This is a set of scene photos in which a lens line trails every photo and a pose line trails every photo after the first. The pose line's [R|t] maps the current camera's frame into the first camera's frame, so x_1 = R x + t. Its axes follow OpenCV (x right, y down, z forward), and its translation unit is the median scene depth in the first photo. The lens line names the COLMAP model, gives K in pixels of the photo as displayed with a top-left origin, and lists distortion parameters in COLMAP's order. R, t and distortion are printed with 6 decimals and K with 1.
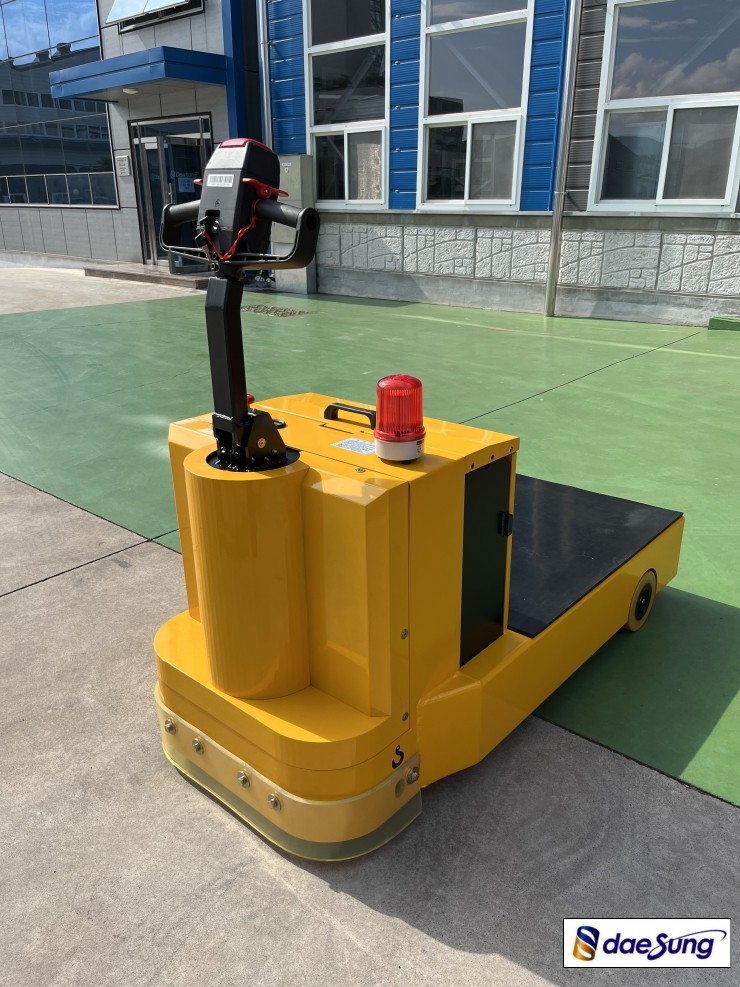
lens RADIAL K [[746.8, 0, 368.7], [0, 746.8, 493.8], [0, 0, 1]] dist [0.068303, -0.118474]
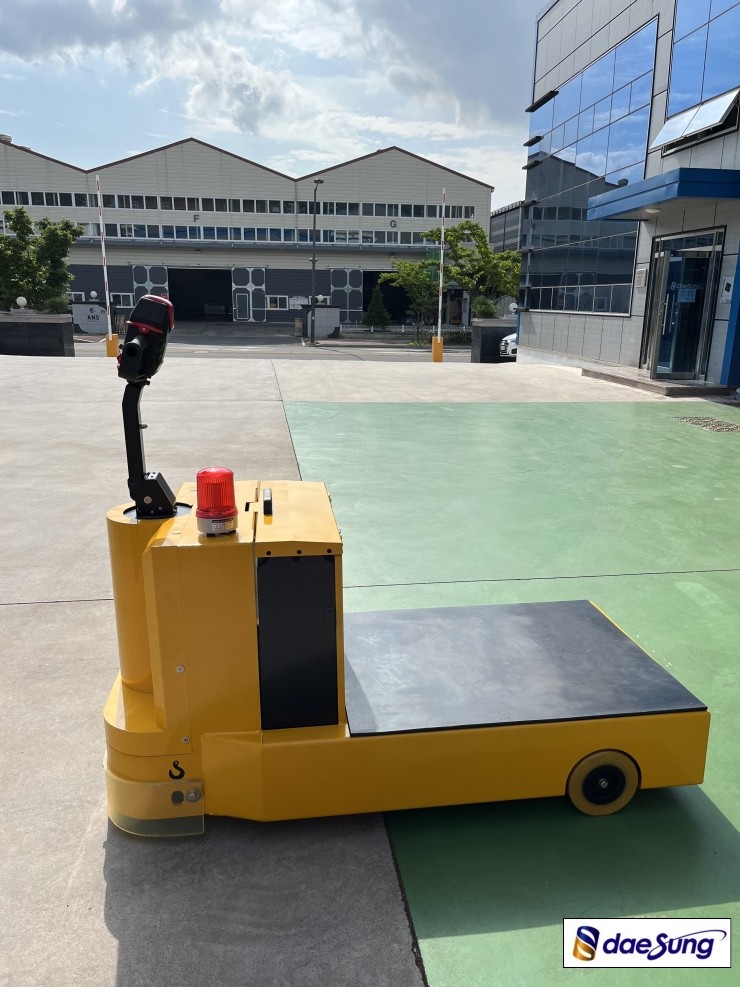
lens RADIAL K [[744.5, 0, 370.0], [0, 744.5, 493.5], [0, 0, 1]] dist [0.008749, -0.000130]
pose [[0.751857, 0.171622, -0.636598, 0.430861], [-0.248700, 0.968026, -0.032756, -0.056377], [0.610622, 0.182950, 0.770500, 0.075816]]
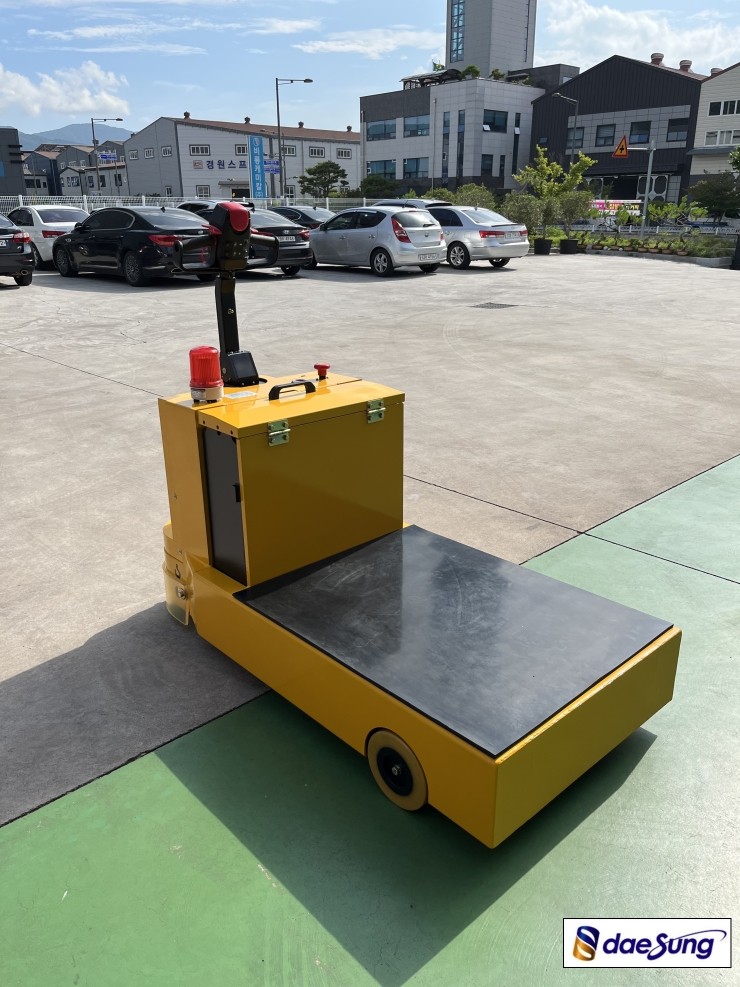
lens RADIAL K [[746.8, 0, 368.7], [0, 746.8, 493.8], [0, 0, 1]] dist [0.068303, -0.118474]
pose [[-0.111565, 0.350292, -0.929972, 0.646444], [-0.353555, 0.860594, 0.366574, -0.242311], [0.928737, 0.369693, 0.027836, 0.564519]]
